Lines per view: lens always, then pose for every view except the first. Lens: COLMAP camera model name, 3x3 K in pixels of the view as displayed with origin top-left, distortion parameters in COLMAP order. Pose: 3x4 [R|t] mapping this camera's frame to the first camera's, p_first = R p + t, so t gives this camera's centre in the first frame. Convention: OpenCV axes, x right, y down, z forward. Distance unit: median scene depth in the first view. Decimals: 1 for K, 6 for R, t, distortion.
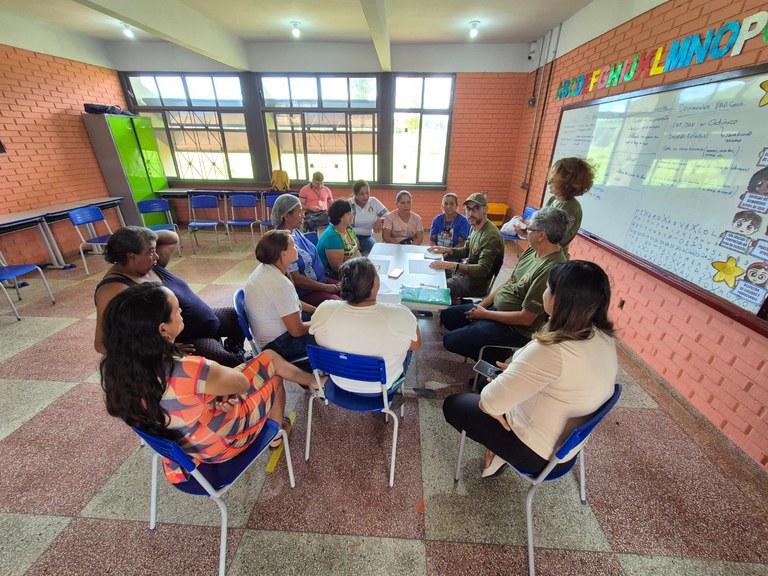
lens RADIAL K [[313.5, 0, 379.7], [0, 313.5, 289.4], [0, 0, 1]] dist [-0.009547, 0.000380]
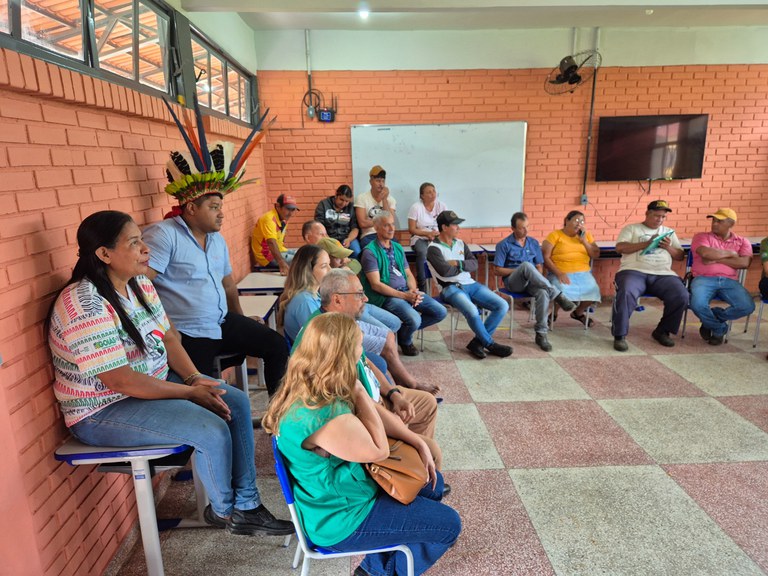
lens RADIAL K [[509.0, 0, 390.7], [0, 509.0, 311.8], [0, 0, 1]] dist [0.016161, -0.014239]
pose [[0.099477, 0.253524, -0.962201, 0.197748], [-0.404487, 0.893799, 0.193683, -0.000701], [0.909118, 0.369931, 0.191459, 0.000772]]
